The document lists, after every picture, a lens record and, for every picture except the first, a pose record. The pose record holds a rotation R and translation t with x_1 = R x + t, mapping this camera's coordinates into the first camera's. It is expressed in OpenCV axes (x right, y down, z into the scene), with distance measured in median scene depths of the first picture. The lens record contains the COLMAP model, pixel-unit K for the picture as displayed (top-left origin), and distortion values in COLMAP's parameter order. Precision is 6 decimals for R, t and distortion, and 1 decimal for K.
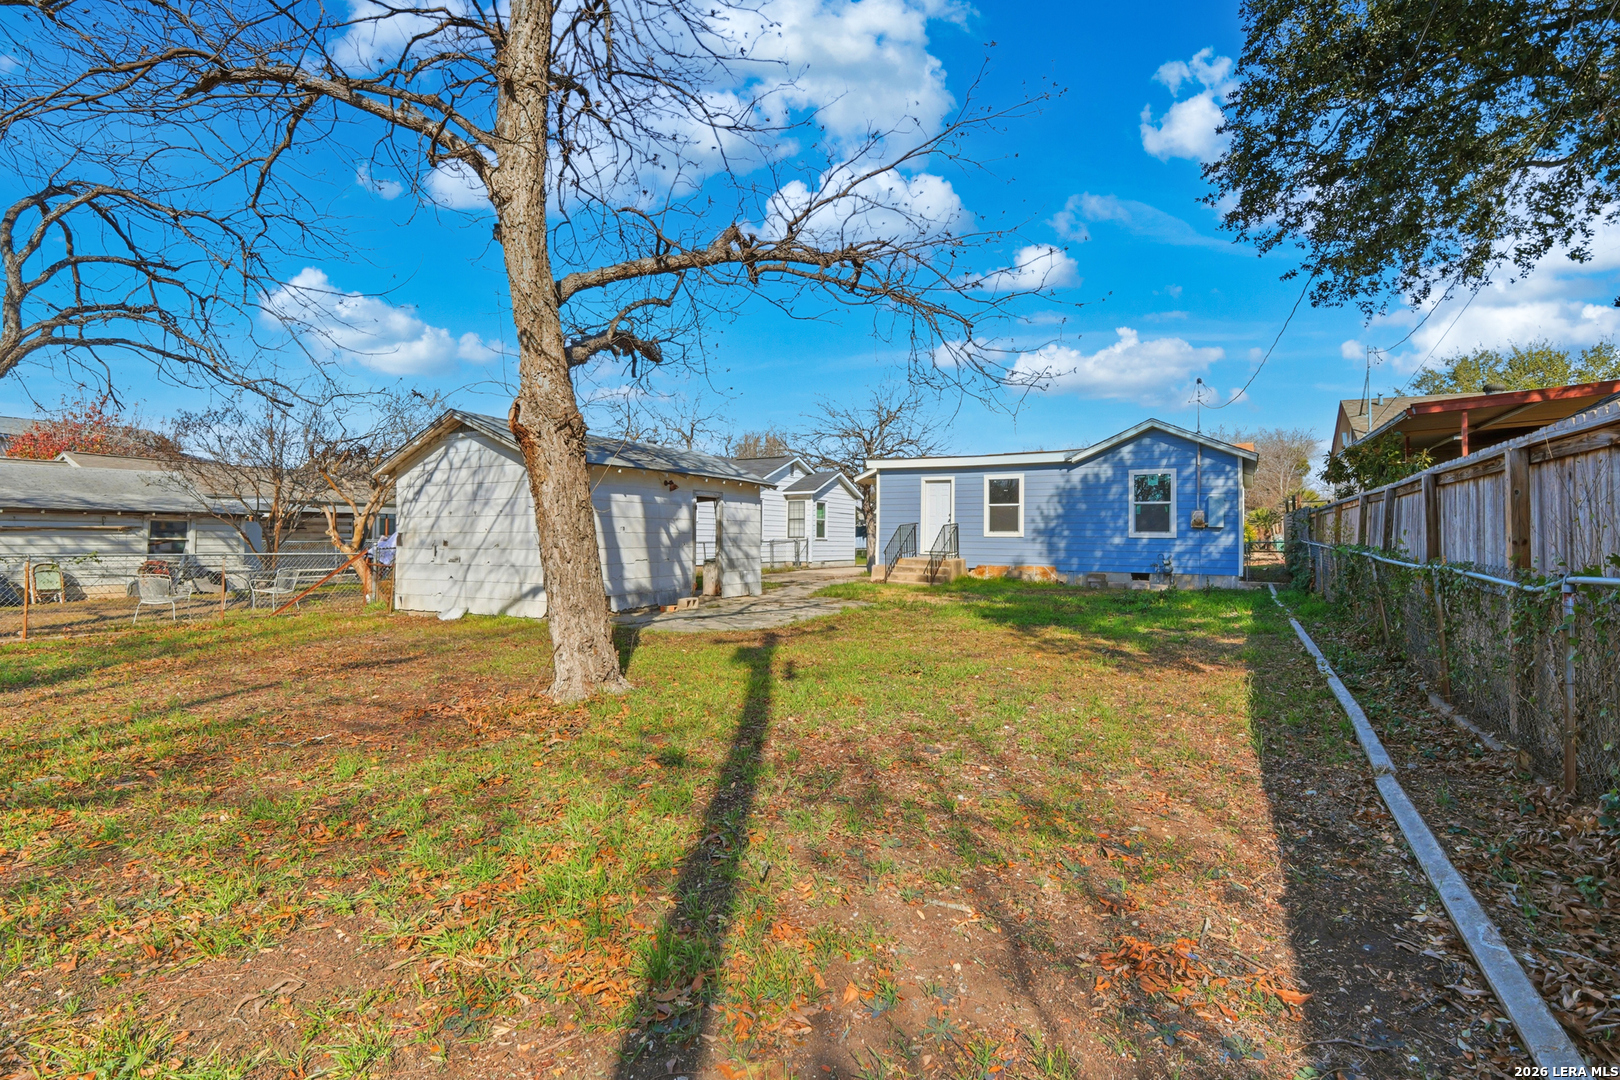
lens RADIAL K [[751.9, 0, 810.0], [0, 751.9, 540.0], [0, 0, 1]] dist [-0.003356, -0.000254]
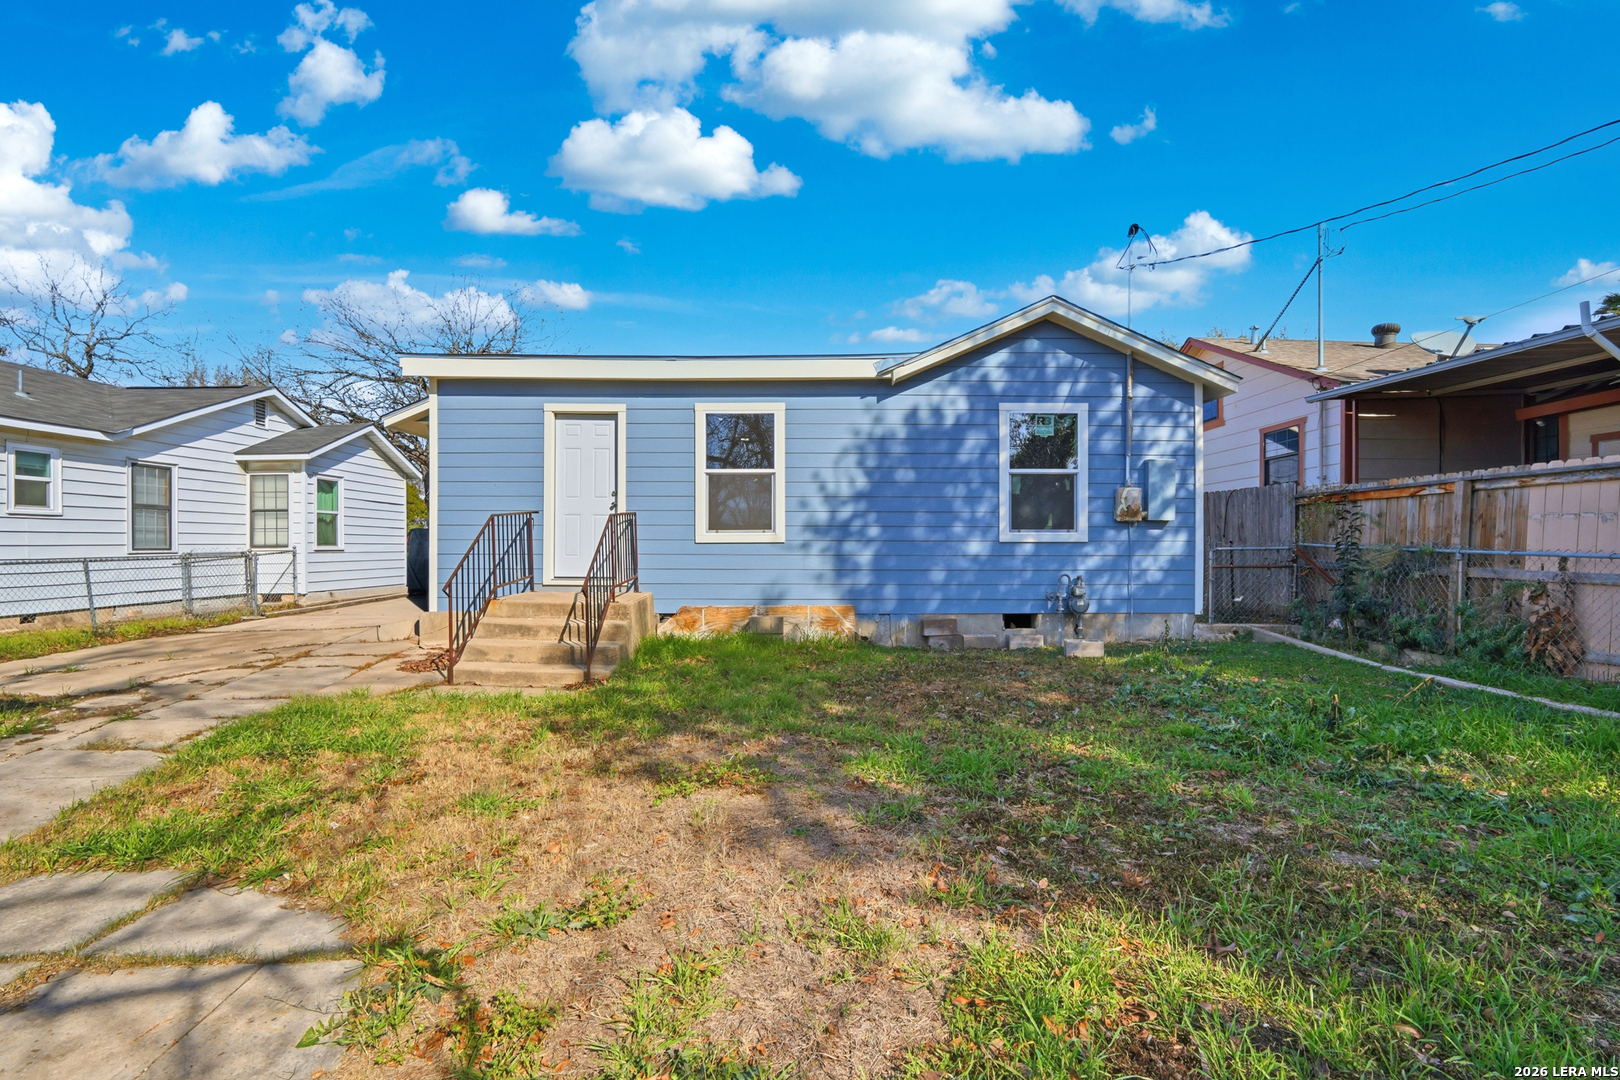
lens RADIAL K [[751.9, 0, 810.0], [0, 751.9, 540.0], [0, 0, 1]] dist [-0.003356, -0.000254]
pose [[0.866073, -0.006306, 0.499878, 0.074883], [0.009790, 0.999943, -0.004347, -0.003389], [-0.499822, 0.008658, 0.866085, 0.640647]]
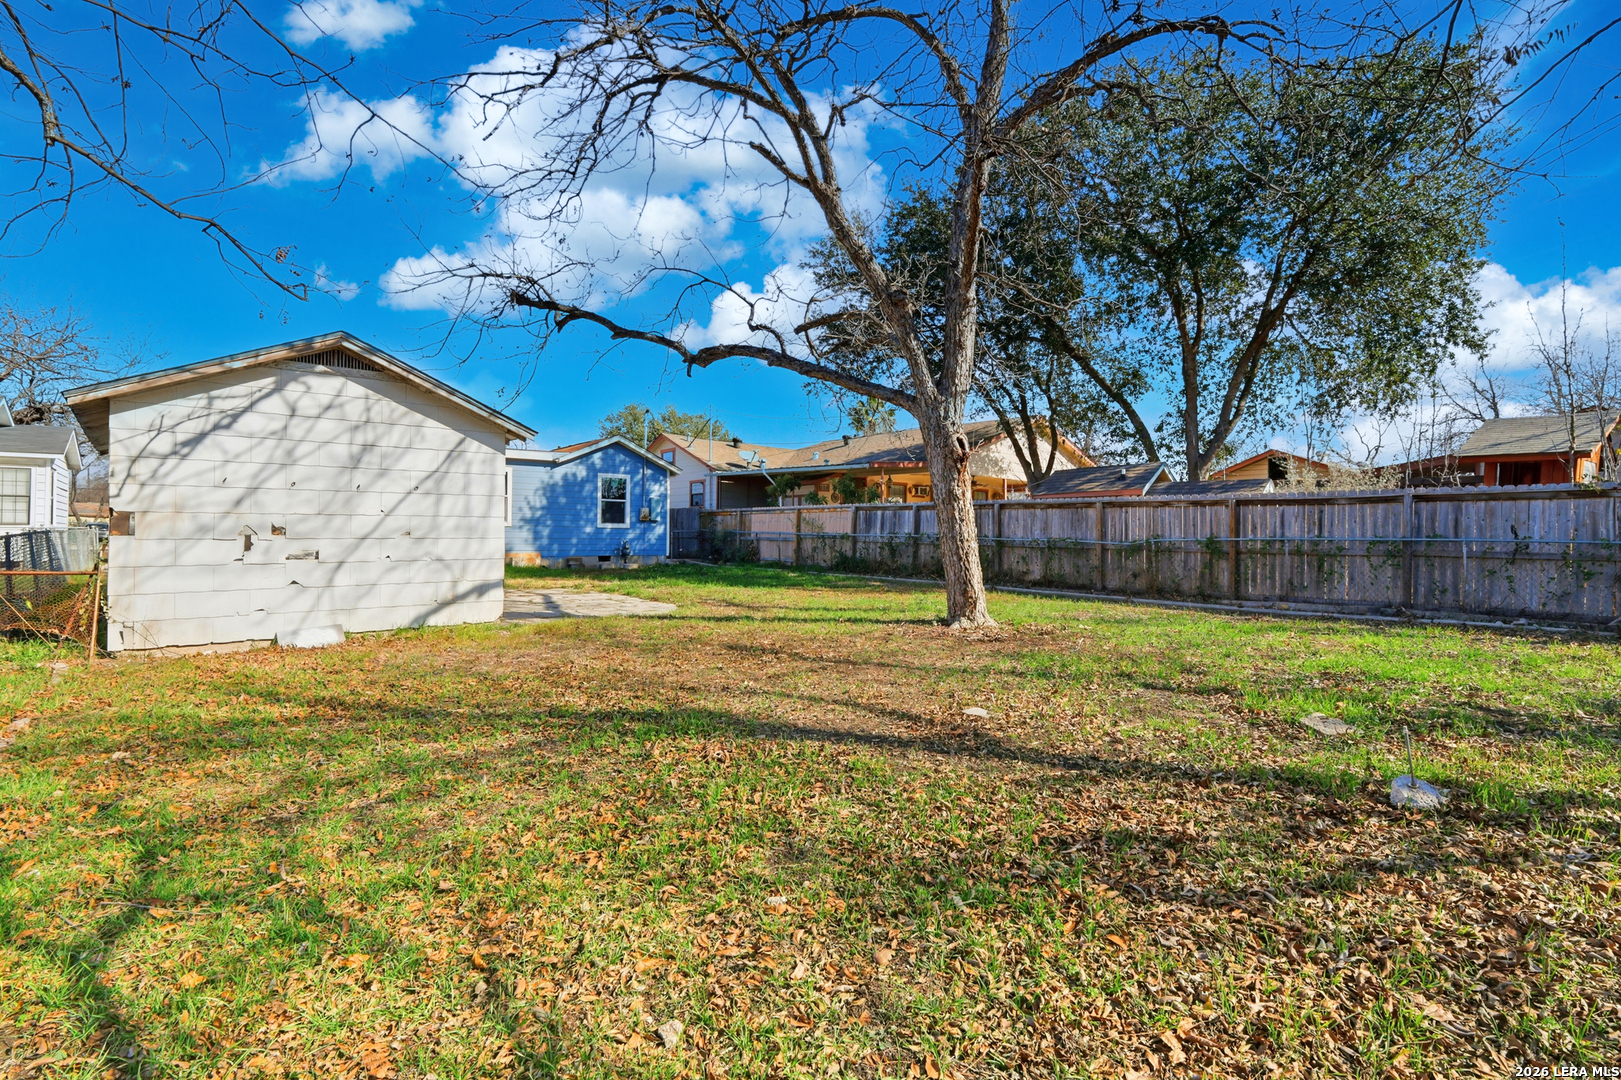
lens RADIAL K [[752.3, 0, 810.5], [0, 752.3, 540.0], [0, 0, 1]] dist [-0.003356, -0.000254]
pose [[0.355801, -0.009285, 0.934516, -0.609584], [-0.002711, 0.999936, 0.010967, 0.002996], [-0.934558, -0.006436, 0.355753, 0.231737]]
